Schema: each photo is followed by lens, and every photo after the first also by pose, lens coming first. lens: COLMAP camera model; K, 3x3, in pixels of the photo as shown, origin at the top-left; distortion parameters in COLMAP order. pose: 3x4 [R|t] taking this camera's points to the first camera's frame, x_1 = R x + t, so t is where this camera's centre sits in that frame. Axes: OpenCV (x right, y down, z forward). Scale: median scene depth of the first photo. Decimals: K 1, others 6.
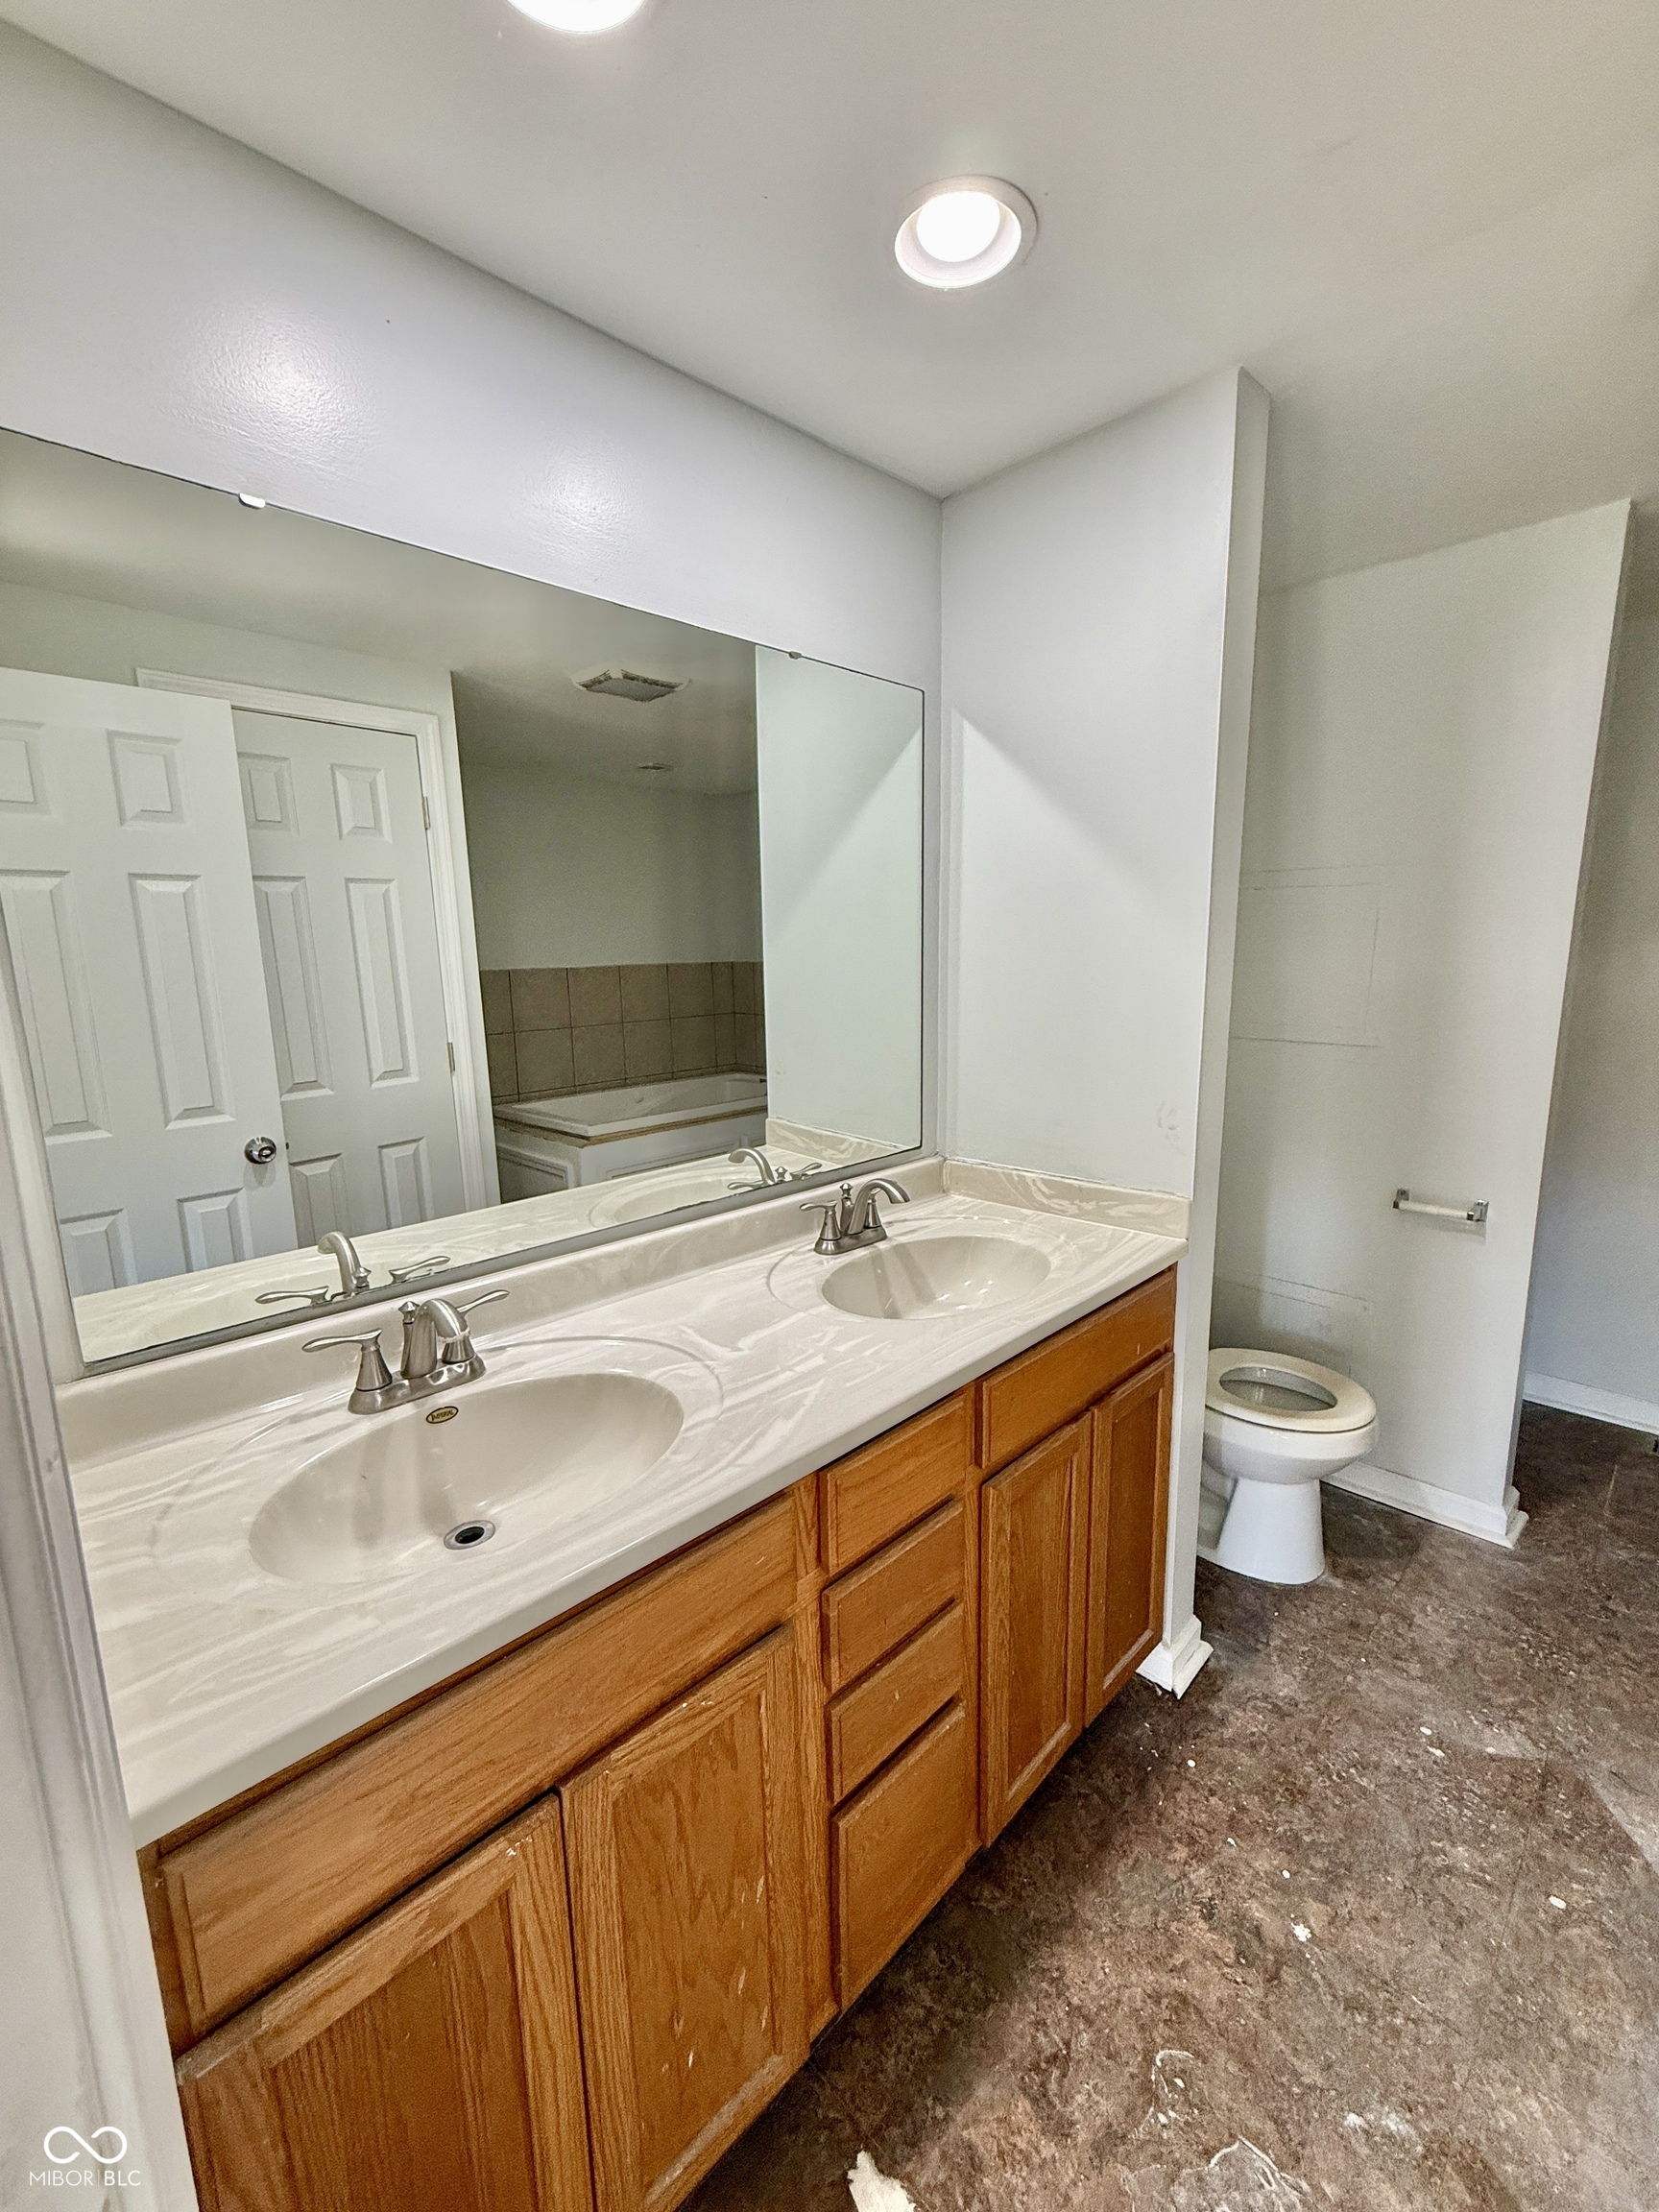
lens RADIAL K [[895.1, 0, 832.4], [0, 895.1, 1106.6], [0, 0, 1]] dist [-0.001732, 0.000088]
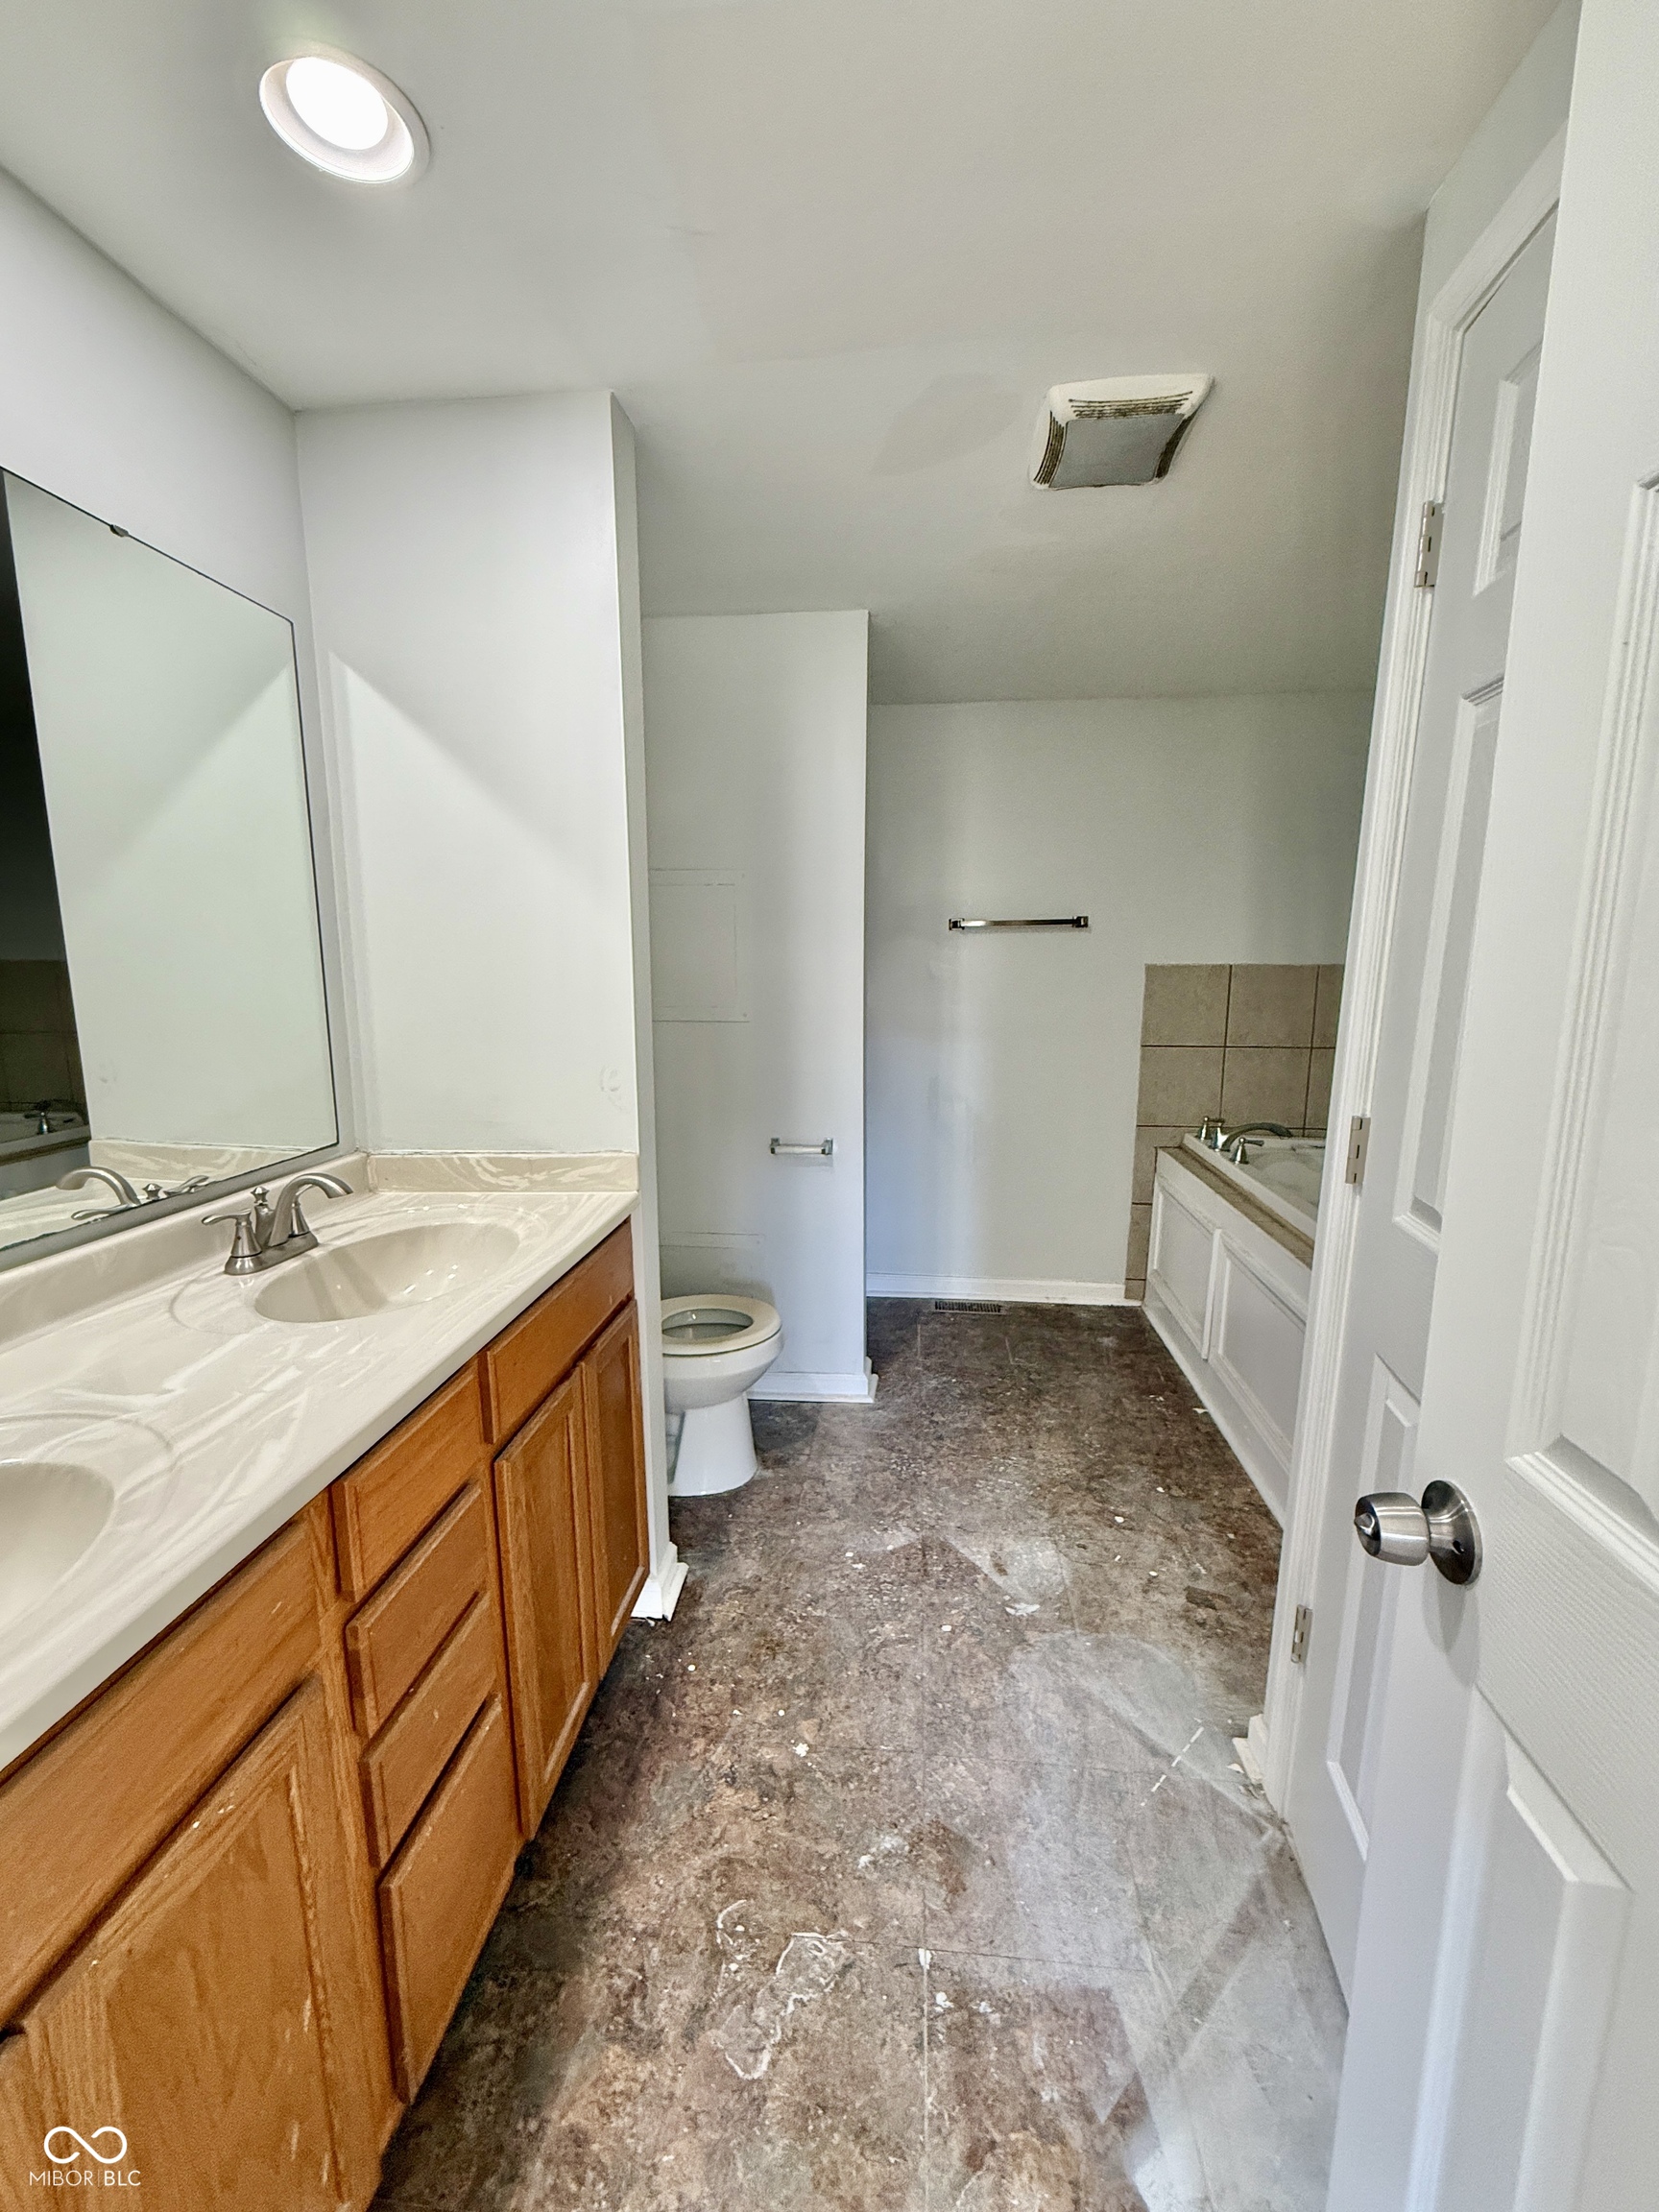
lens RADIAL K [[895.1, 0, 823.2], [0, 895.1, 1109.0], [0, 0, 1]] dist [-0.001732, 0.000088]
pose [[0.773513, -0.089502, 0.627429, -0.104313], [0.100859, 0.994746, 0.017557, 0.056691], [-0.625704, 0.049701, 0.778476, 0.017409]]
